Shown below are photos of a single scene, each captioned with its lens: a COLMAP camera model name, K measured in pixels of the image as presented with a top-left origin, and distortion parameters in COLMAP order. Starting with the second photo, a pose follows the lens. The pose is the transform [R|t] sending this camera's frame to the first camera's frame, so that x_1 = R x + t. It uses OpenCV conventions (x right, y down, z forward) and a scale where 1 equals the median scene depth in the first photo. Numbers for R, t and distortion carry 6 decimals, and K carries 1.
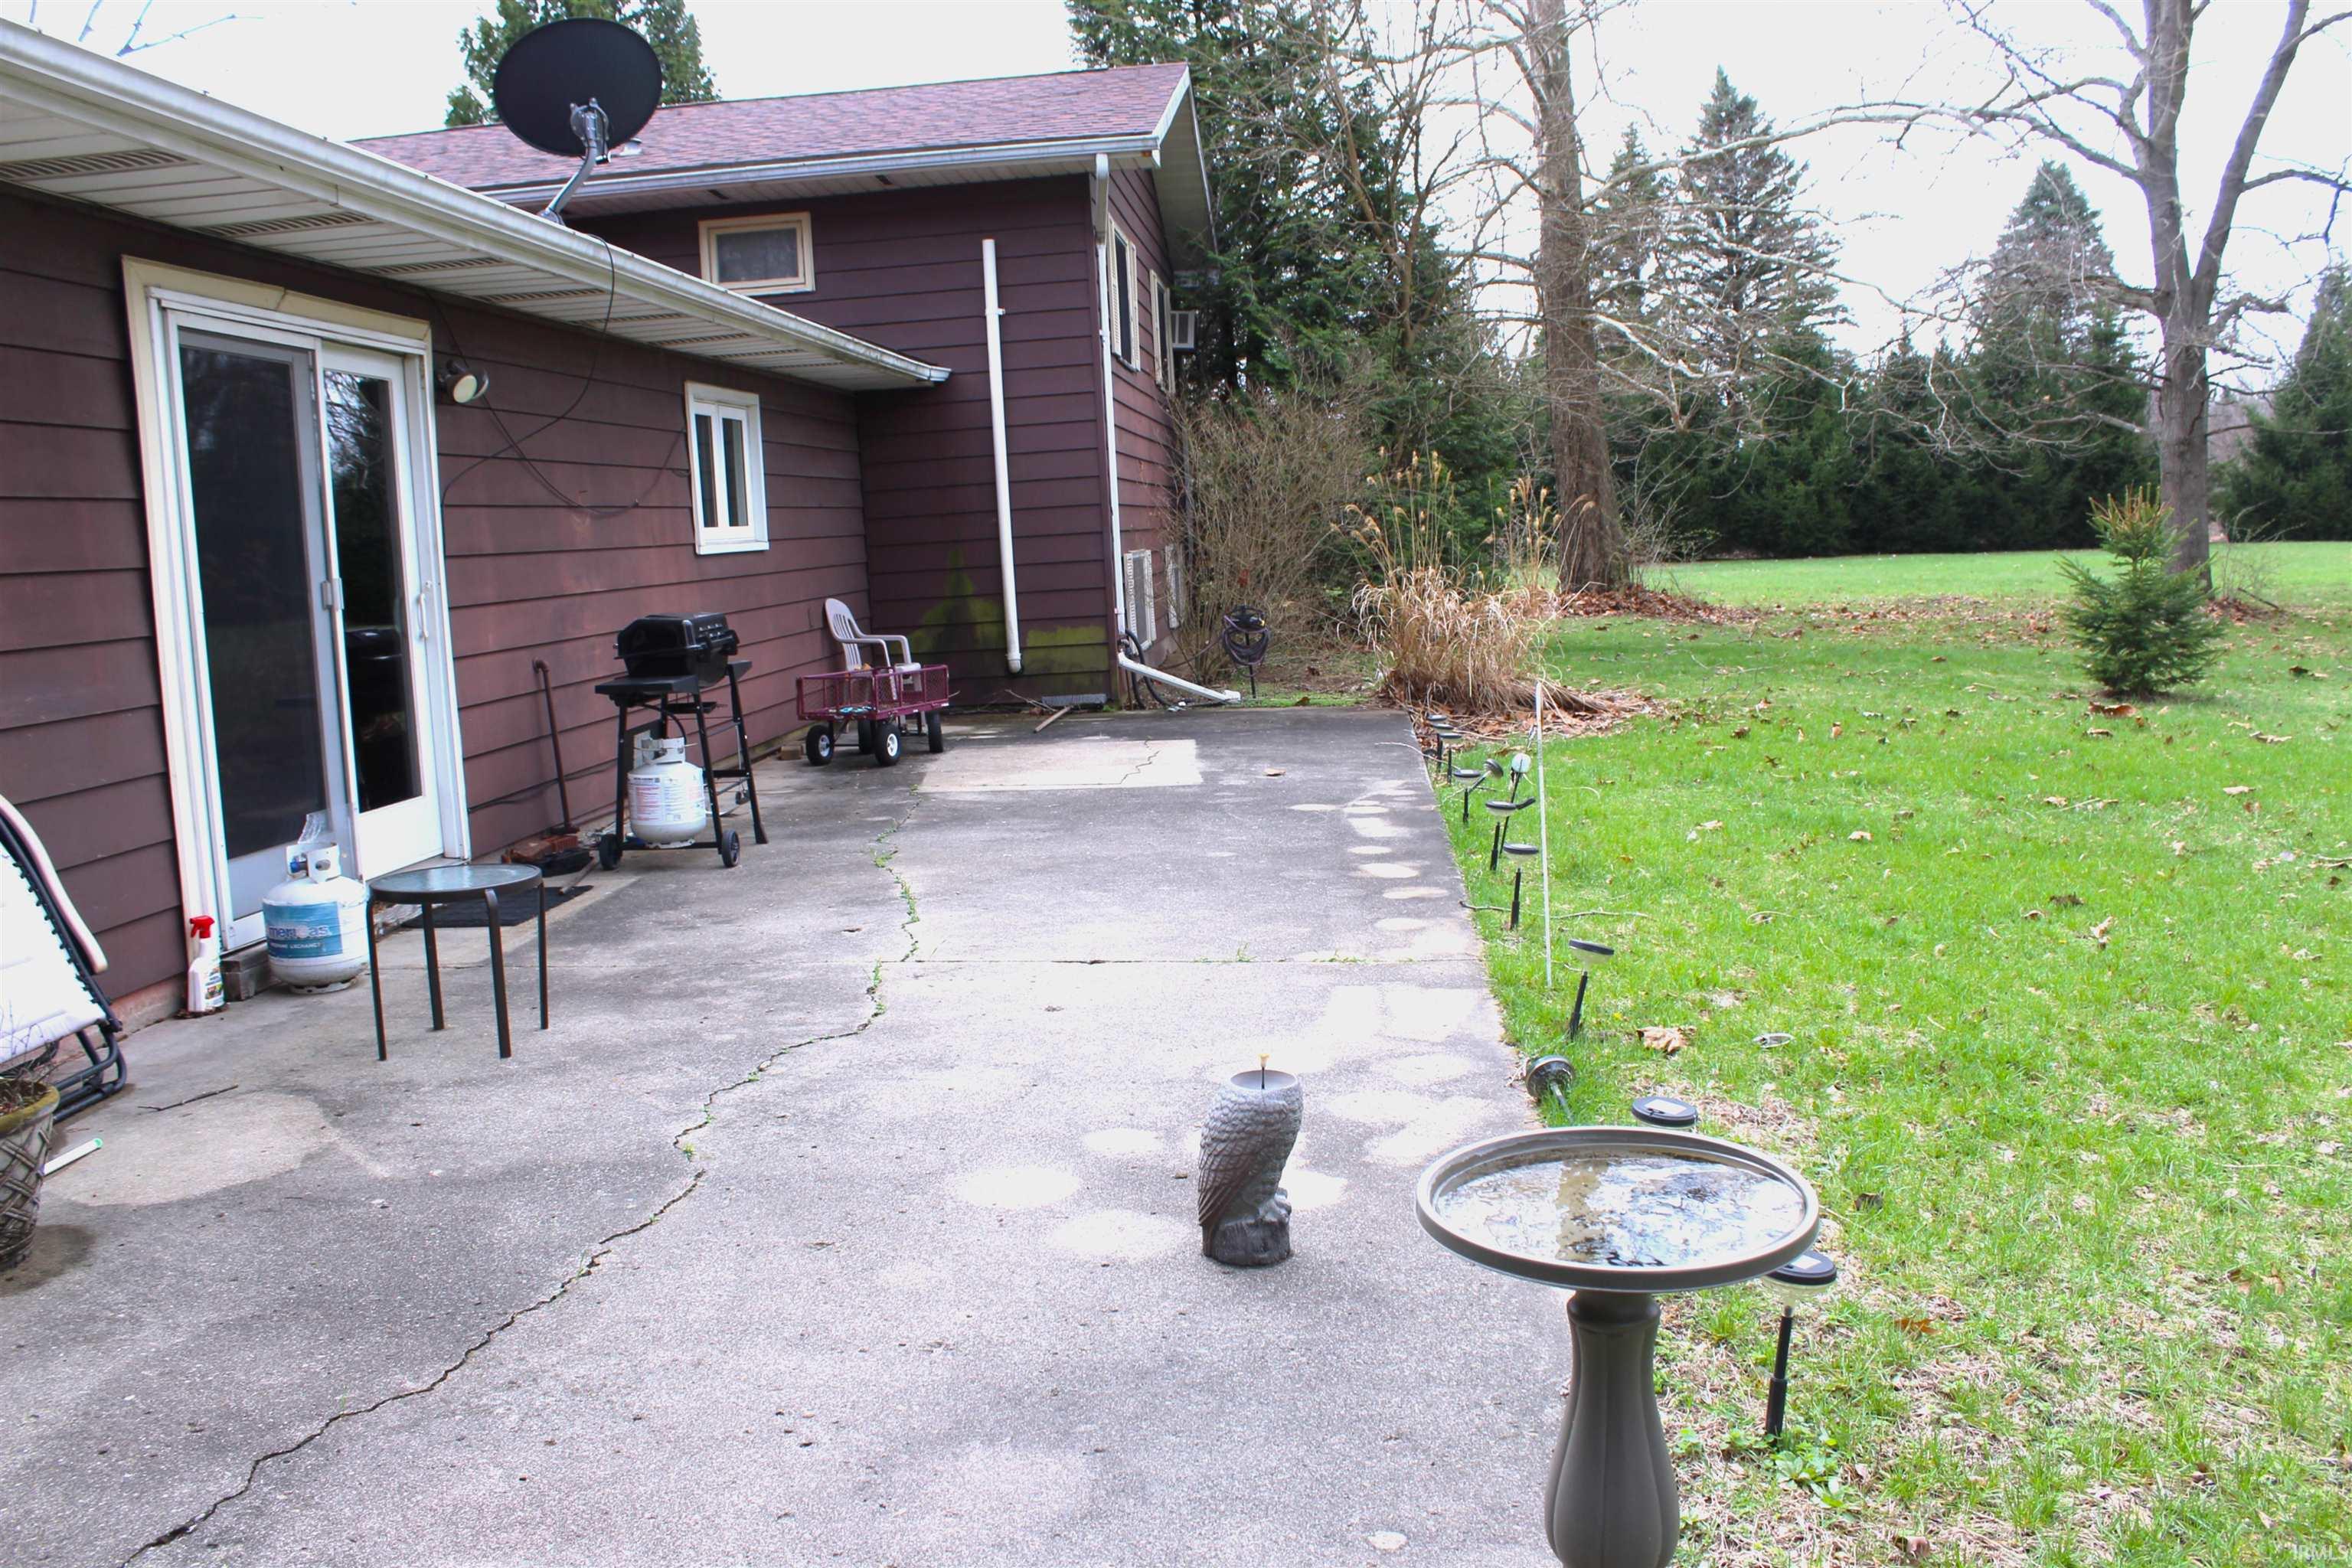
lens RADIAL K [[1963.7, 0, 1181.3], [0, 1963.7, 784.1], [0, 0, 1]] dist [-0.168062, 0.153276]
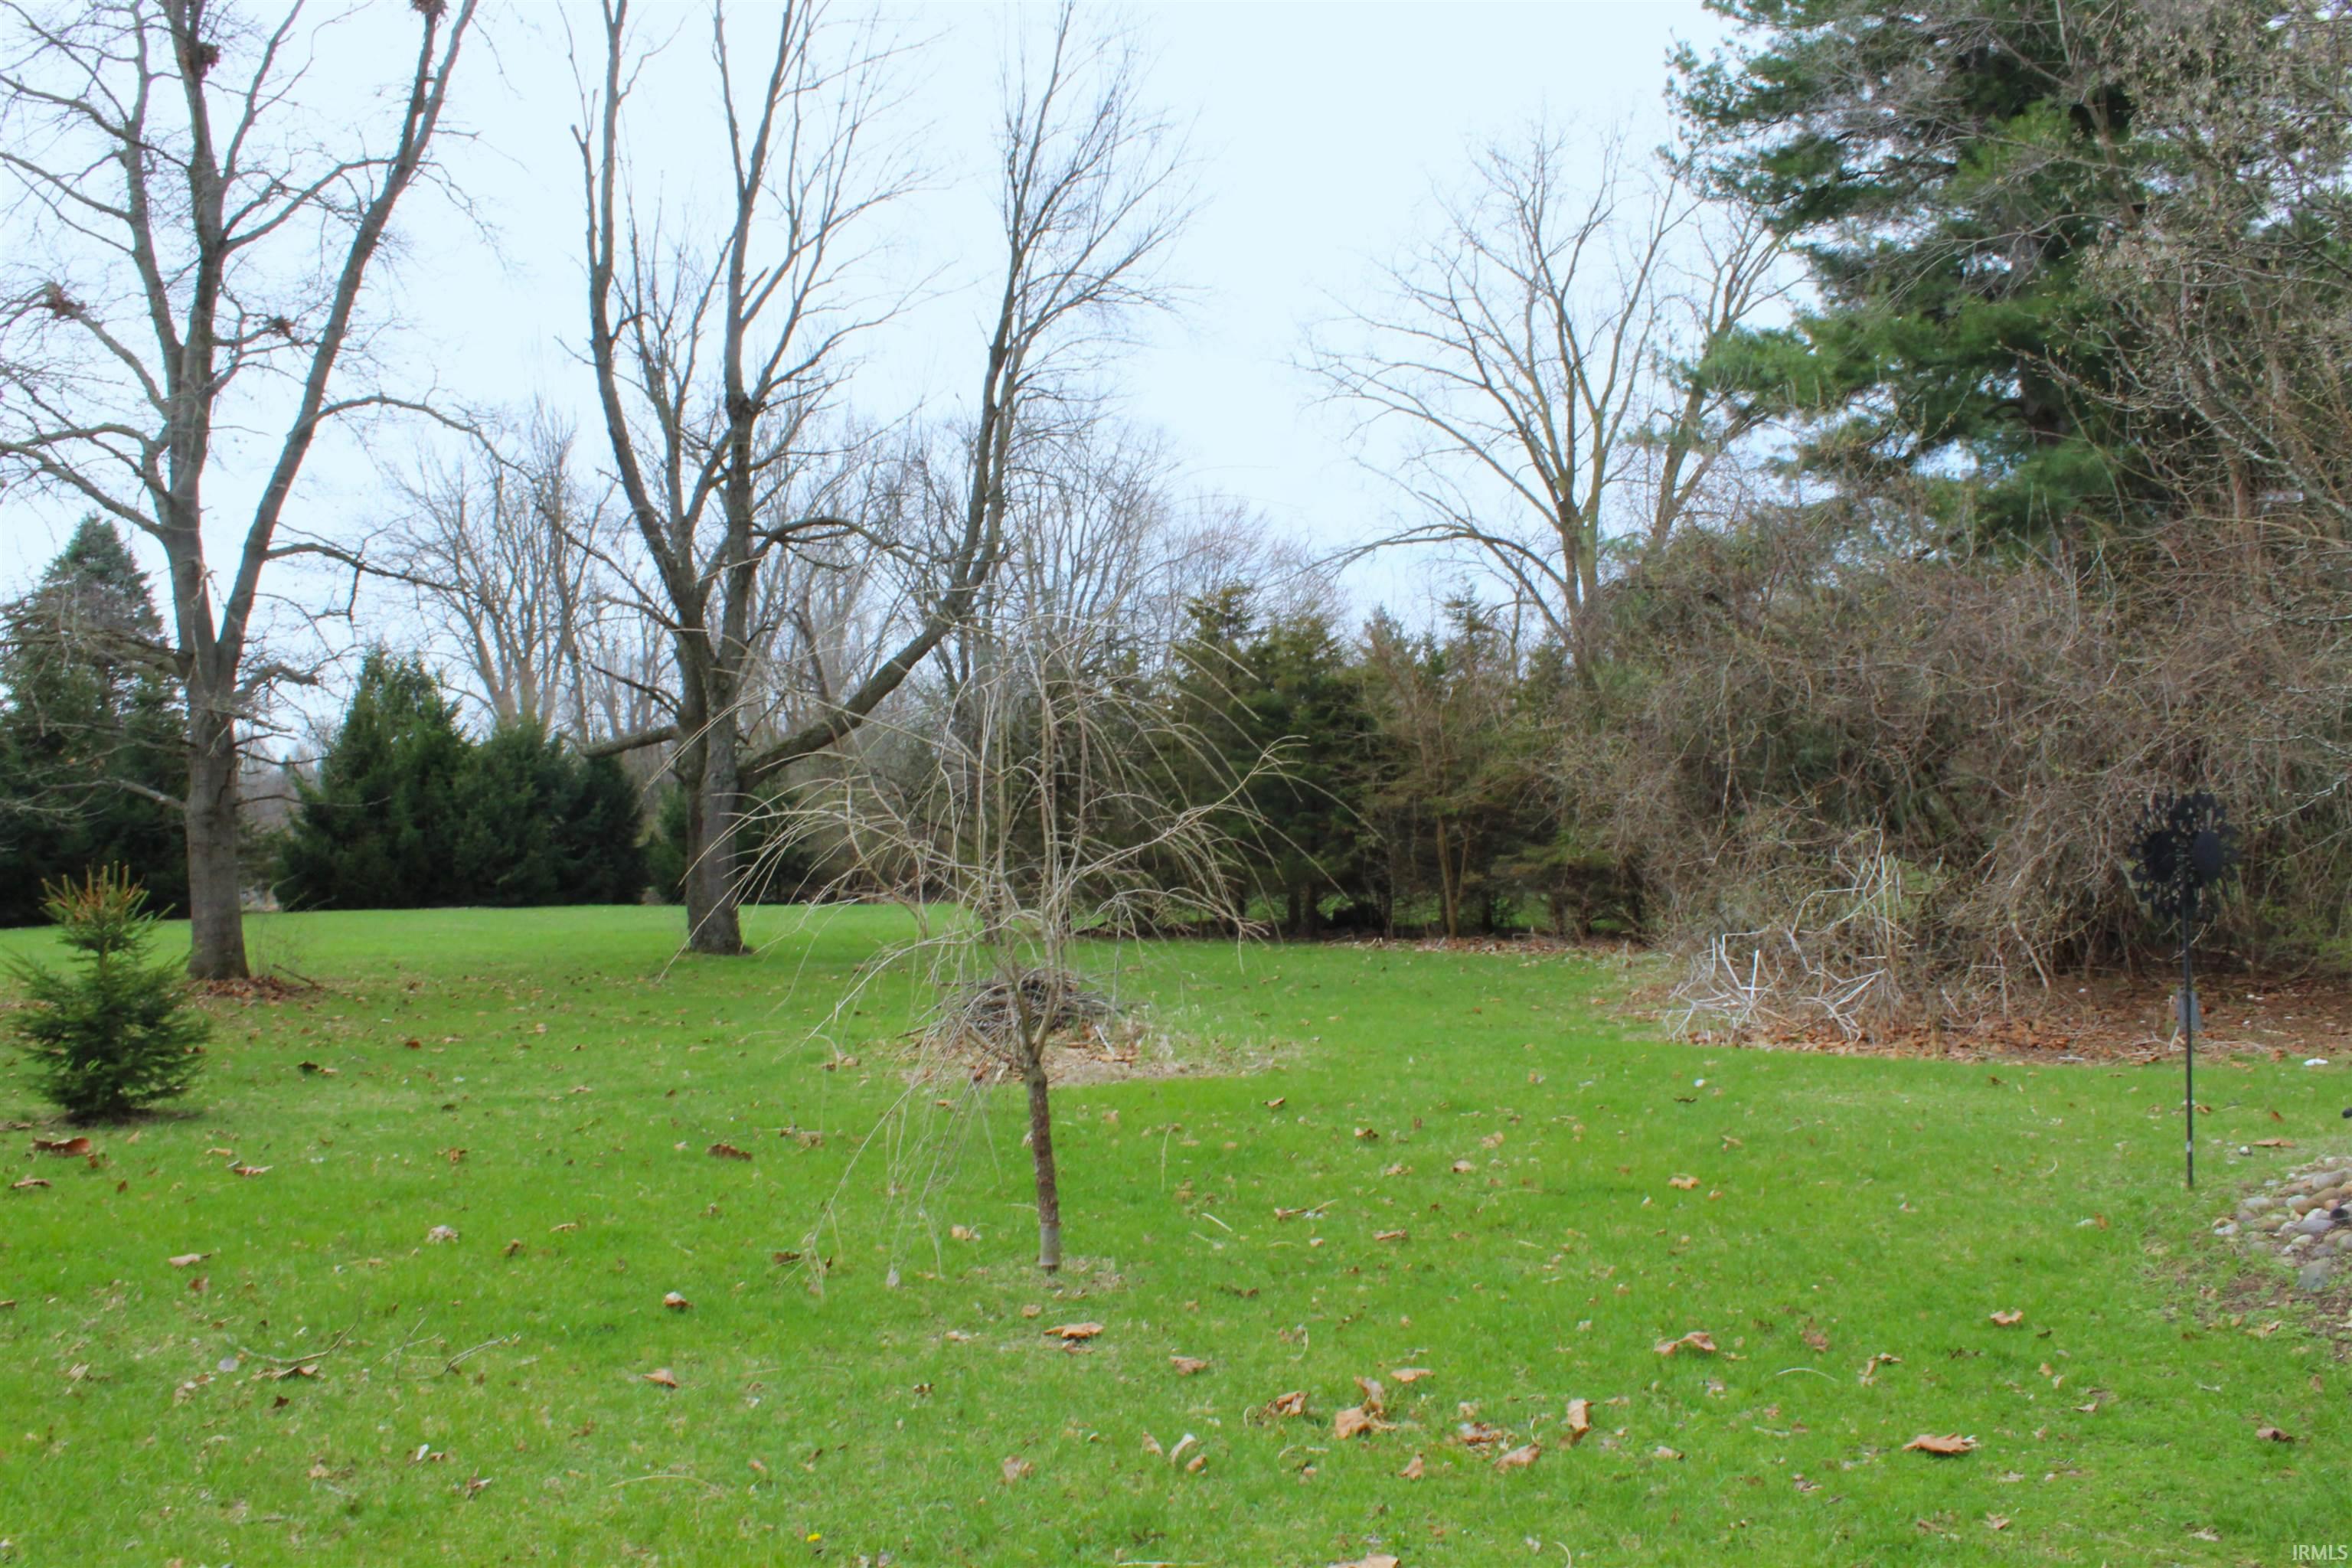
lens RADIAL K [[1963.7, 0, 1181.3], [0, 1963.7, 784.1], [0, 0, 1]] dist [-0.168062, 0.153276]
pose [[0.594086, 0.042399, 0.803284, 0.071654], [0.111666, 0.984594, -0.134554, -0.016591], [-0.796613, 0.169636, 0.580199, 0.080098]]
